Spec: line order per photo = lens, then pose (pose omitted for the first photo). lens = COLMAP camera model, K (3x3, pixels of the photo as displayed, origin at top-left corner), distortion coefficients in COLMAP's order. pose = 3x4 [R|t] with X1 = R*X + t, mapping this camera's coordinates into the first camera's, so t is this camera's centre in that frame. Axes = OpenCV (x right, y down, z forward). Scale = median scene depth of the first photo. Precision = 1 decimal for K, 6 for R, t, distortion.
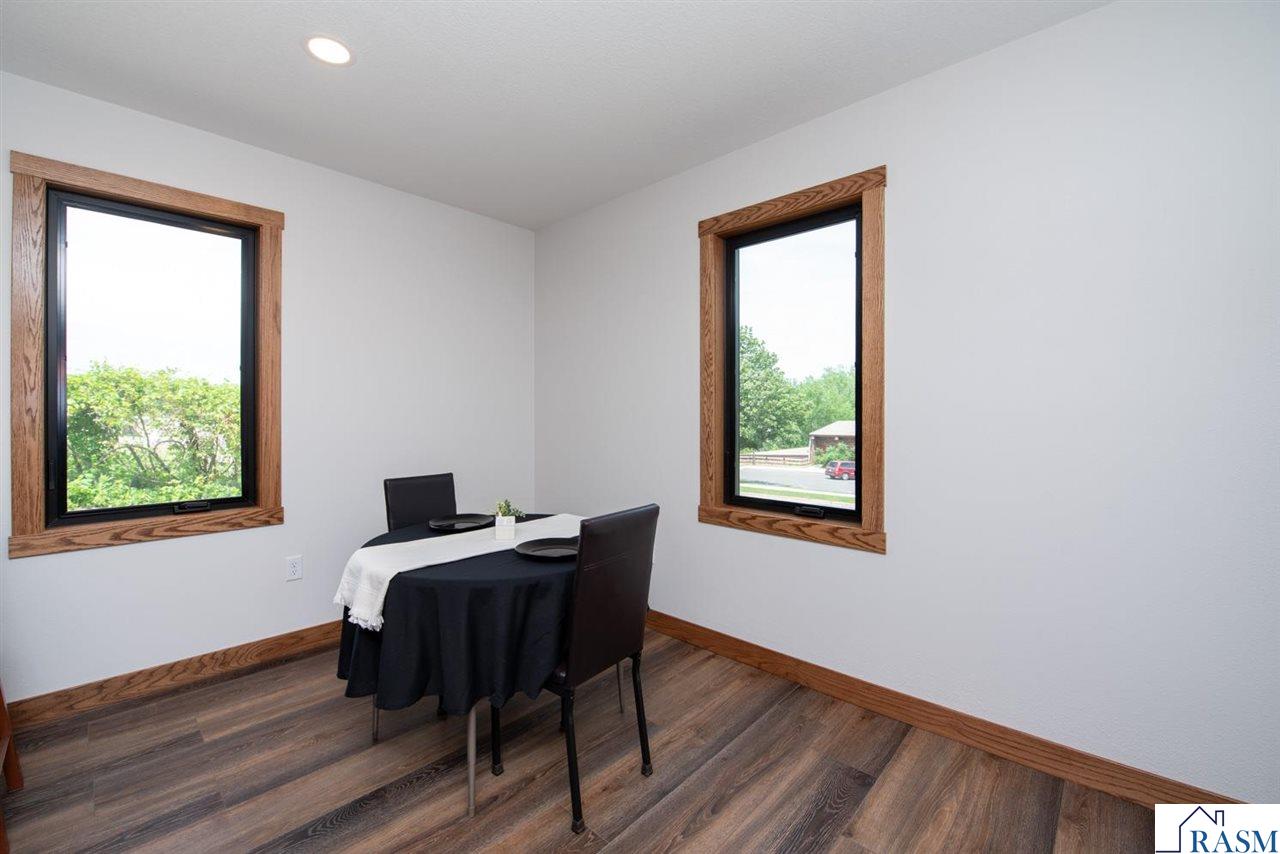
lens RADIAL K [[524.7, 0, 636.3], [0, 524.7, 419.1], [0, 0, 1]] dist [-0.022807, -0.000172]
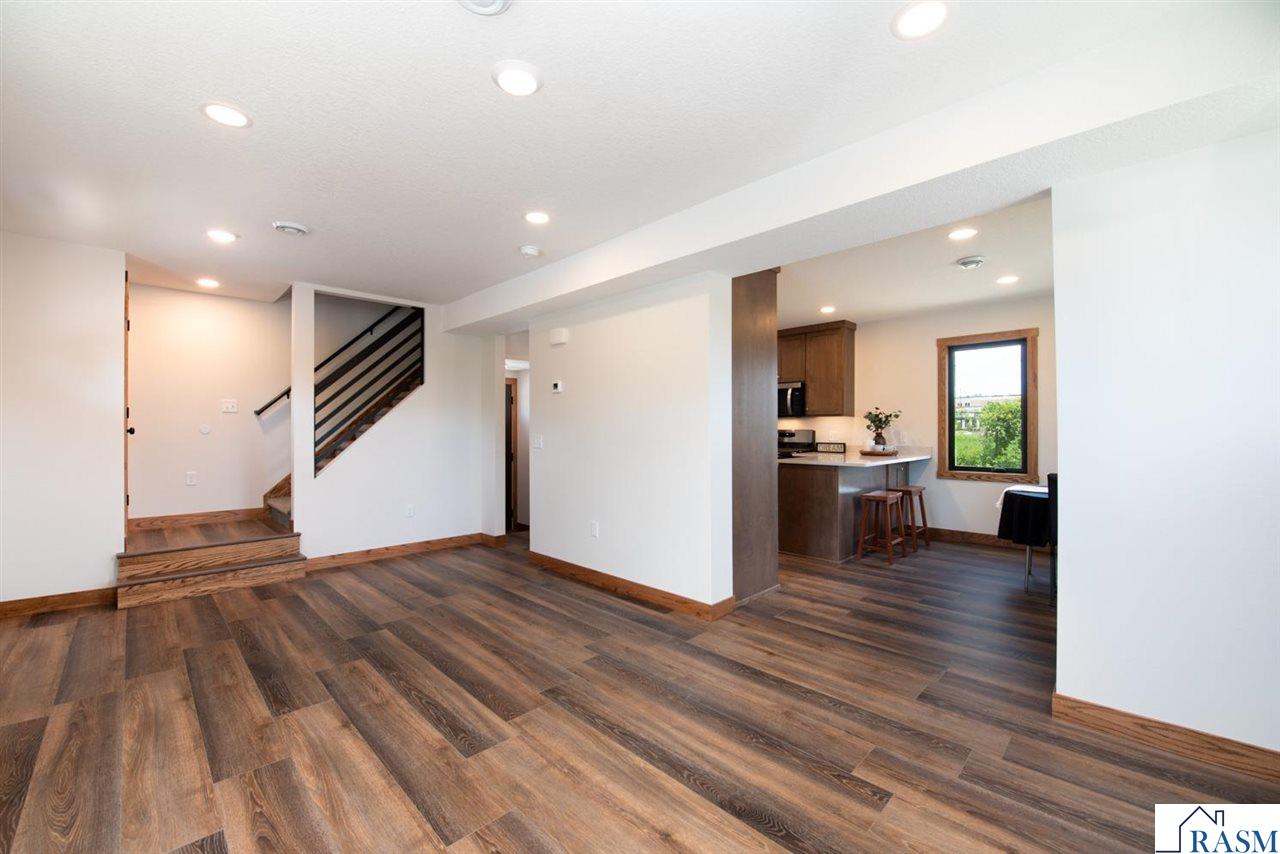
lens RADIAL K [[501.1, 0, 654.2], [0, 501.1, 421.0], [0, 0, 1]] dist [-0.011545, 0.000101]
pose [[-0.012161, -0.017546, -0.999772, 1.370313], [-0.004802, 0.999836, -0.017489, 0.001092], [0.999915, 0.004588, -0.012243, -0.495642]]
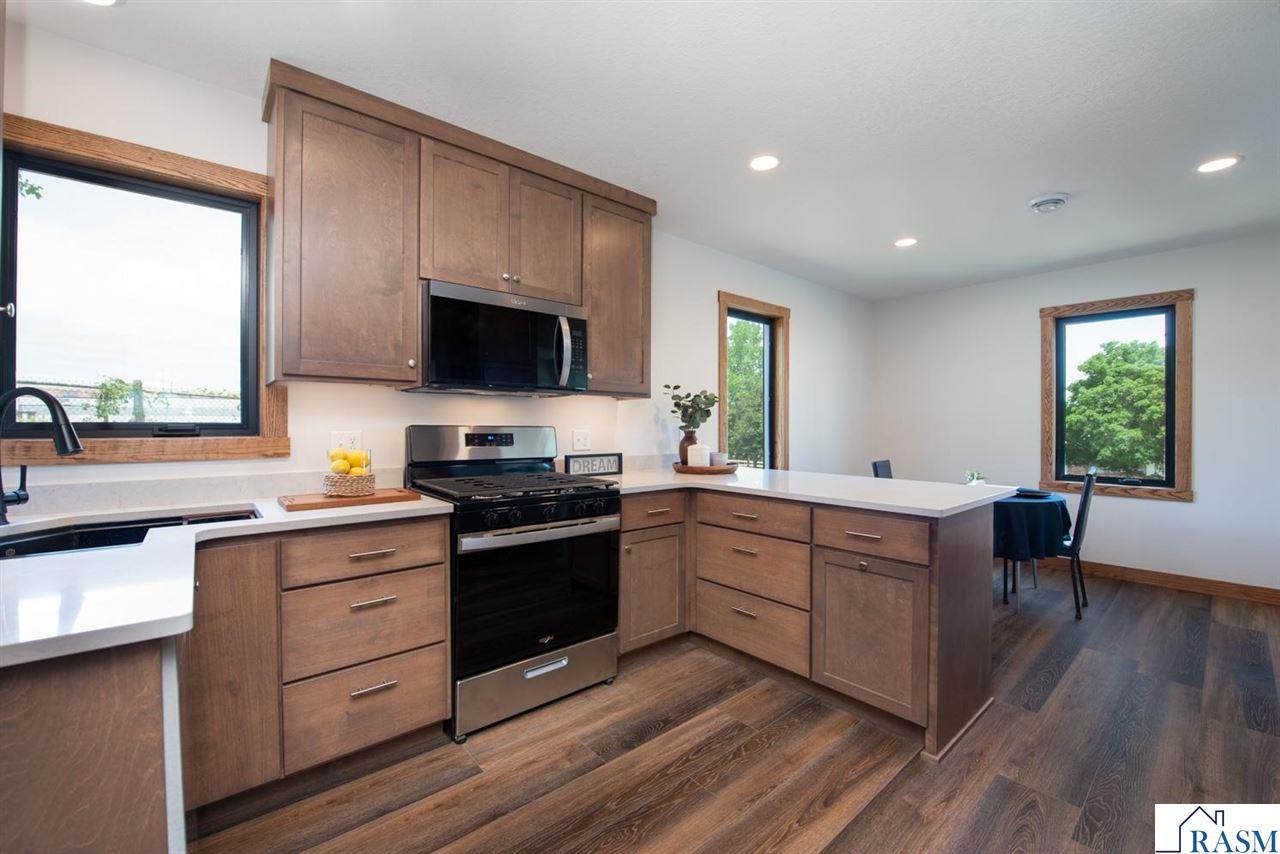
lens RADIAL K [[518.6, 0, 657.7], [0, 518.6, 426.2], [0, 0, 1]] dist [-0.007487, -0.000374]
pose [[0.995511, 0.000256, -0.094647, -1.066320], [-0.000645, 0.999991, -0.004081, 0.001346], [0.094645, 0.004124, 0.995503, -0.846642]]
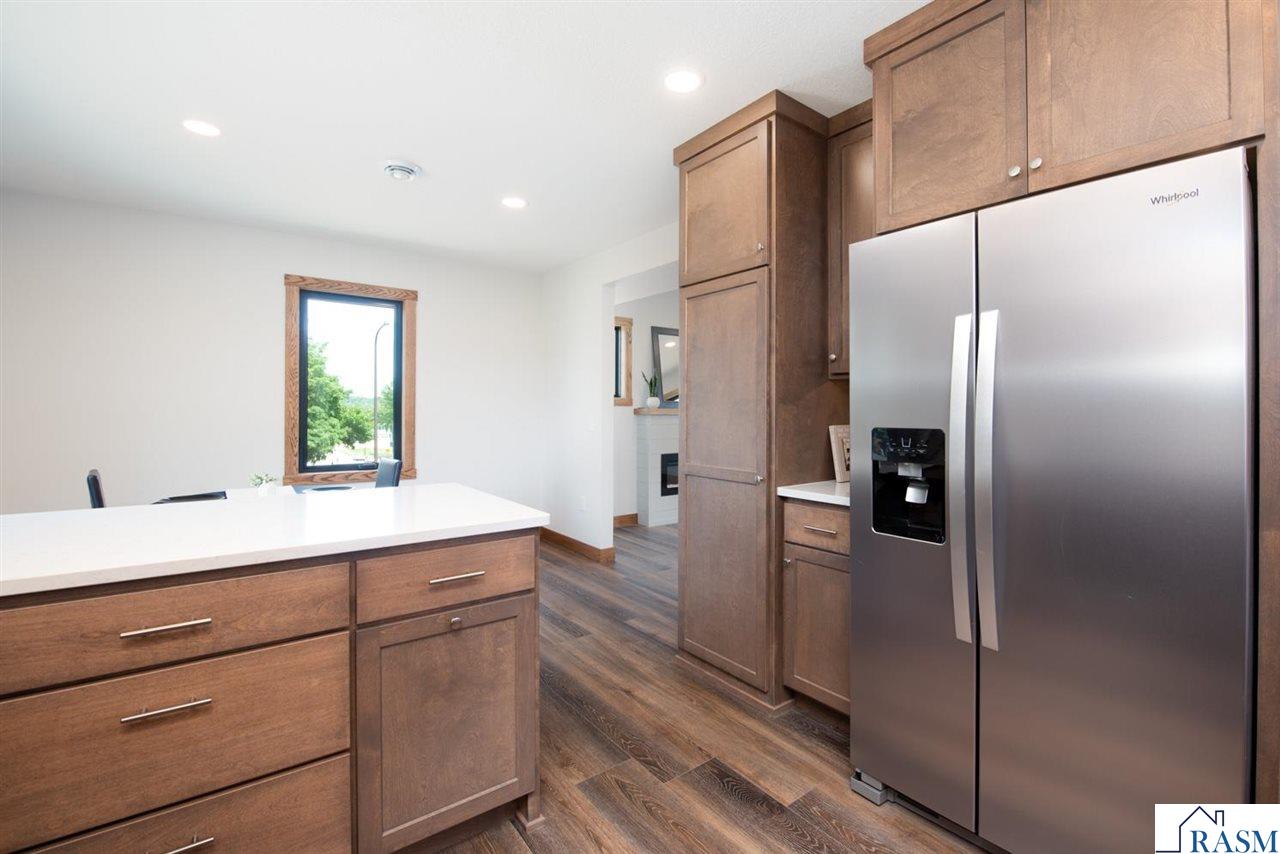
lens RADIAL K [[574.5, 0, 645.4], [0, 574.5, 413.7], [0, 0, 1]] dist [-0.011347, -0.000532]
pose [[0.163079, -0.005392, 0.986598, -1.419272], [0.005651, 0.999974, 0.004531, -0.005105], [-0.986597, 0.004837, 0.163106, -0.232582]]
